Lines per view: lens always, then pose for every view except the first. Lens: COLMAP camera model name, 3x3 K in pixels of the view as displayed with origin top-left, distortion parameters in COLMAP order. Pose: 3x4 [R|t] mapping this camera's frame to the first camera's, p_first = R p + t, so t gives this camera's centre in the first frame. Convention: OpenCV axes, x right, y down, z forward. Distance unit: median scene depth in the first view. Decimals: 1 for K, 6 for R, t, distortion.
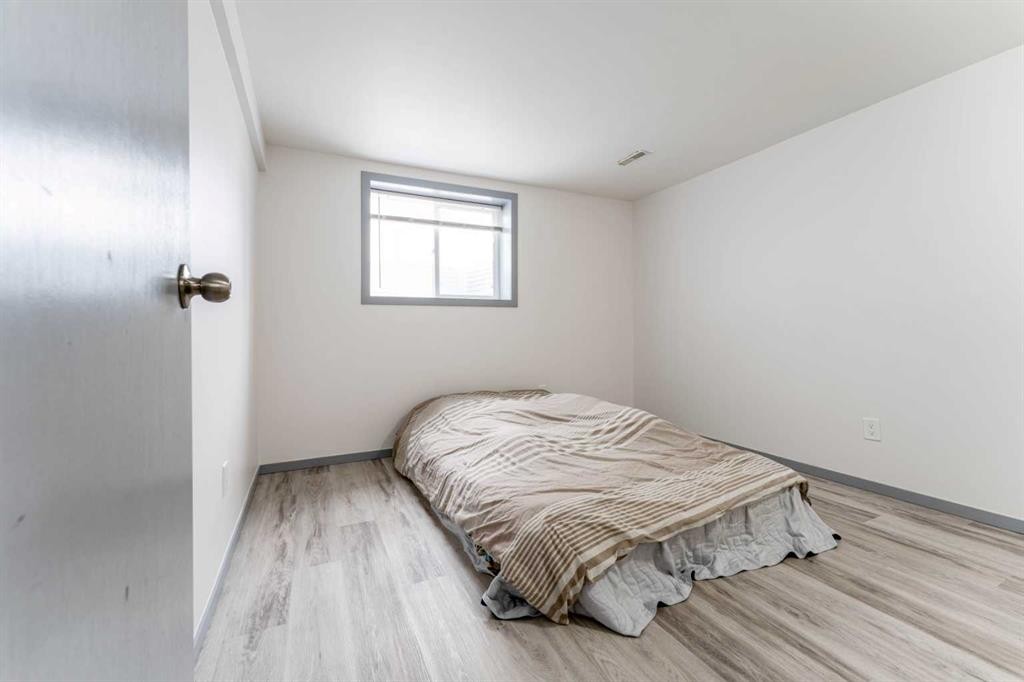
lens RADIAL K [[411.9, 0, 507.0], [0, 411.9, 329.5], [0, 0, 1]] dist [-0.000269, -0.000002]
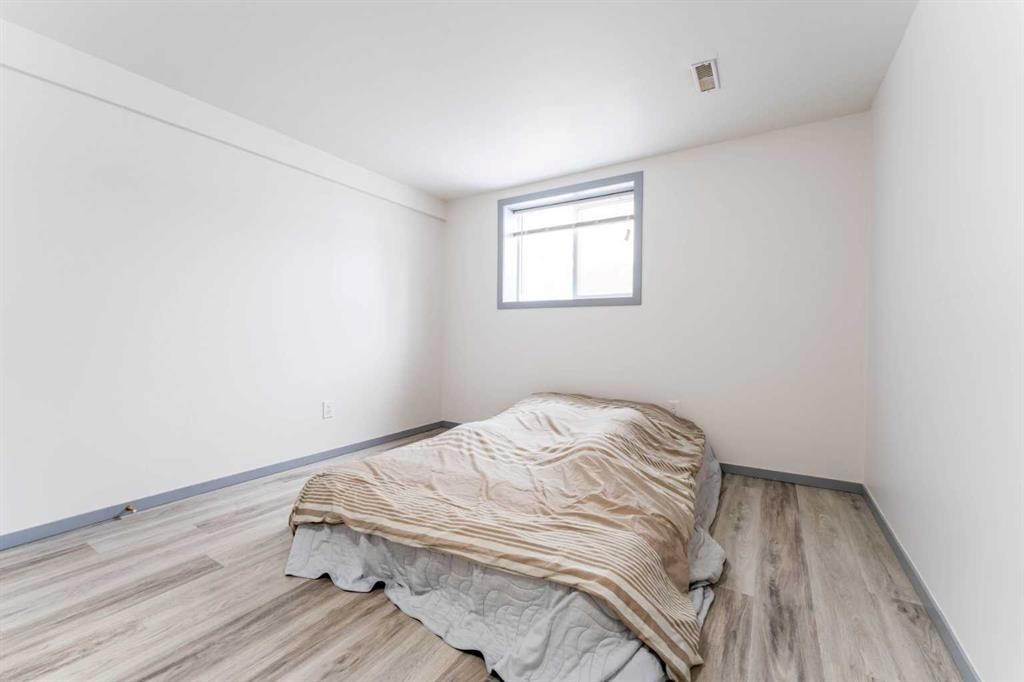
lens RADIAL K [[410.6, 0, 515.3], [0, 410.6, 339.2], [0, 0, 1]] dist [0.000696, 0.000090]
pose [[0.551951, 0.024577, -0.833514, 0.691141], [-0.006108, 0.999658, 0.025431, -0.003090], [0.833854, -0.008946, 0.551913, 0.359582]]
